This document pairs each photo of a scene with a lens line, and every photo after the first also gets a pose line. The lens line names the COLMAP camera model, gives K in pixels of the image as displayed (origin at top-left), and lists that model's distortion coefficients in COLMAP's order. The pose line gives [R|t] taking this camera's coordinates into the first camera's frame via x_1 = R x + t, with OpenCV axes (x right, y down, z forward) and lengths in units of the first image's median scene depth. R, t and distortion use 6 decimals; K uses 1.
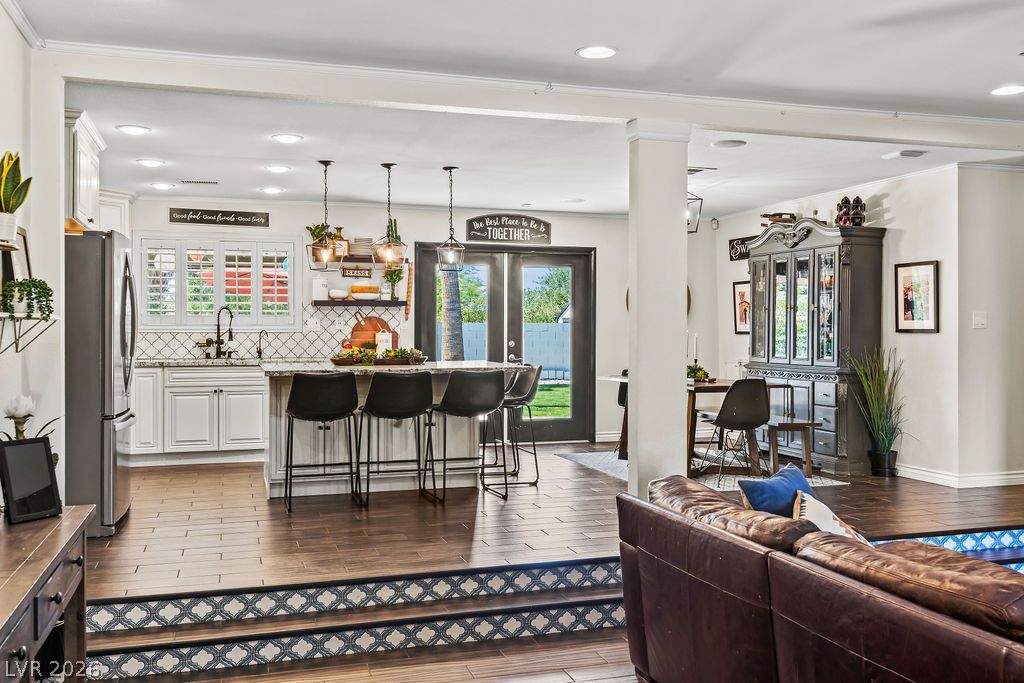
lens RADIAL K [[931.9, 0, 545.3], [0, 931.9, 348.9], [0, 0, 1]] dist [0.012726, 0.019571]
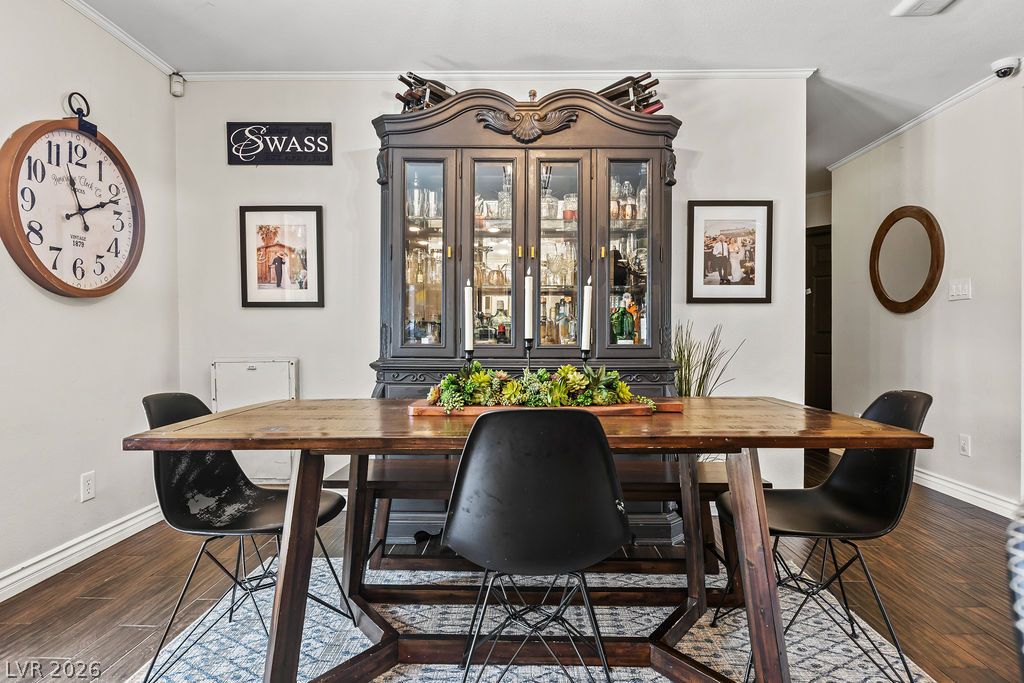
lens RADIAL K [[566.7, 0, 511.3], [0, 566.7, 338.6], [0, 0, 1]] dist [-0.007727, 0.000406]
pose [[0.348841, -0.004777, 0.937170, -0.044148], [0.019269, 0.999812, -0.002077, 0.005761], [-0.936984, 0.018783, 0.348867, 0.846614]]
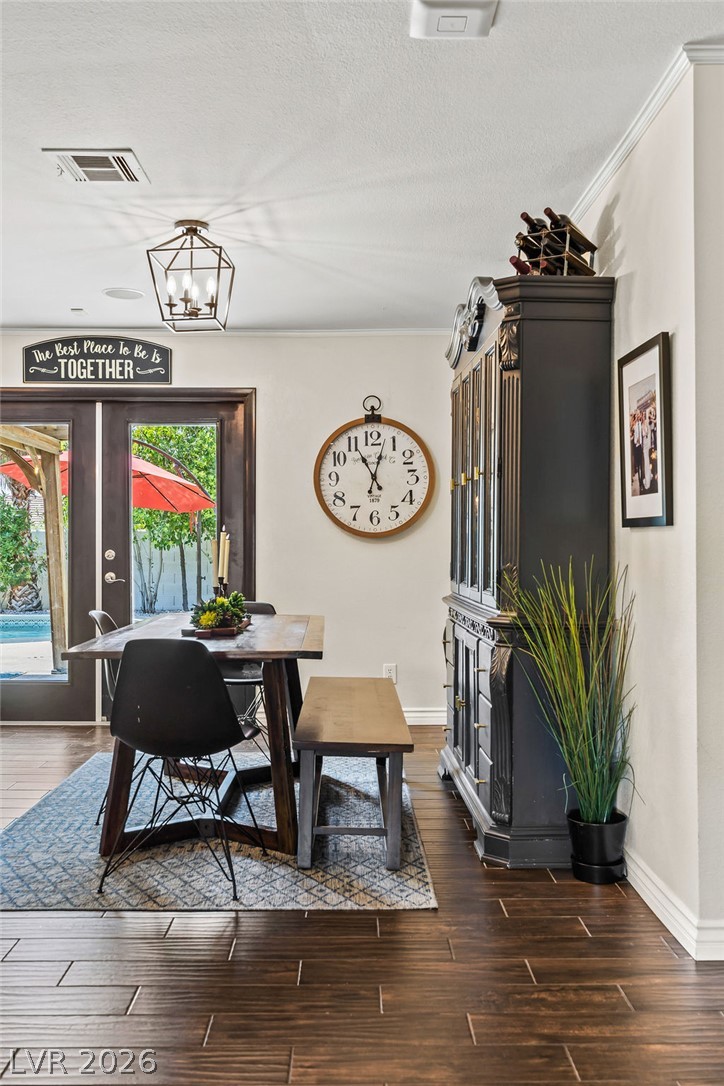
lens RADIAL K [[1031.0, 0, 370.5], [0, 1031.0, 545.4], [0, 0, 1]] dist [0.011766, 0.000000]
pose [[0.948504, 0.001345, -0.316762, 0.357979], [-0.007584, 0.999801, -0.018464, -0.000571], [0.316674, 0.019915, 0.948325, 0.467158]]
